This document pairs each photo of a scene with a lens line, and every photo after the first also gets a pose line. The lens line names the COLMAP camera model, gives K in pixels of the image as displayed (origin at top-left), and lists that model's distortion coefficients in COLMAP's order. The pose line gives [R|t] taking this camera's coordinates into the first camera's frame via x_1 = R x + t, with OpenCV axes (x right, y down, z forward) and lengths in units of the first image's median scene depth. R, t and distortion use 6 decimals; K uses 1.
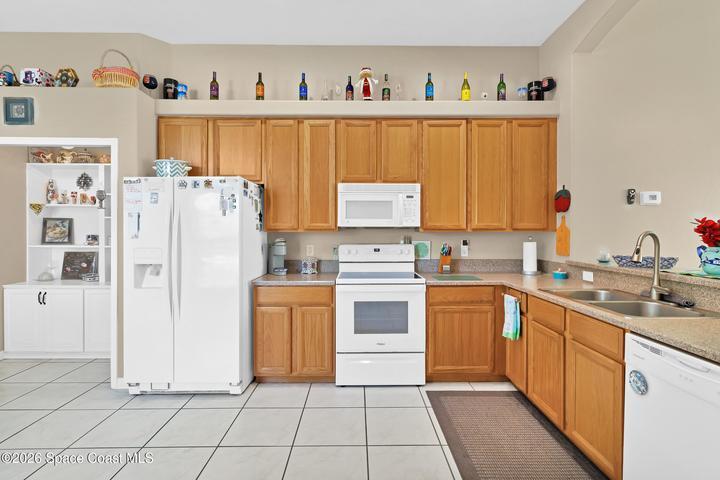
lens RADIAL K [[342.0, 0, 361.7], [0, 342.0, 234.1], [0, 0, 1]] dist [0.000743, 0.000221]
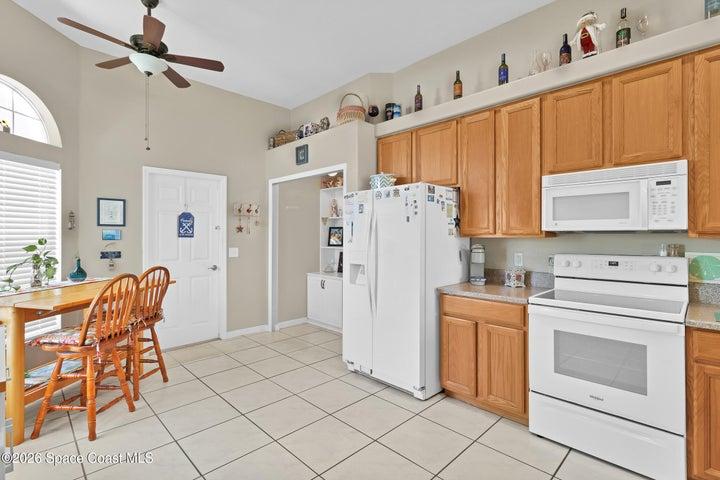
lens RADIAL K [[342.0, 0, 359.5], [0, 342.0, 236.0], [0, 0, 1]] dist [0.000743, 0.000221]
pose [[0.695365, -0.001422, -0.718655, 0.205754], [-0.006012, 0.999952, -0.007796, -0.001539], [0.718632, 0.009742, 0.695323, 0.149577]]
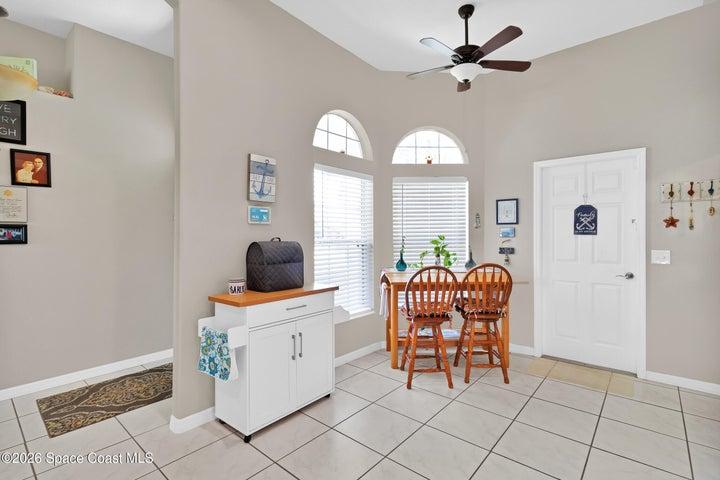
lens RADIAL K [[342.0, 0, 373.2], [0, 342.0, 236.3], [0, 0, 1]] dist [0.000743, 0.000221]
pose [[-0.668010, 0.007412, -0.744115, 0.064990], [-0.003529, 0.999908, 0.013128, -0.009271], [0.744144, 0.011396, -0.667923, 0.815451]]
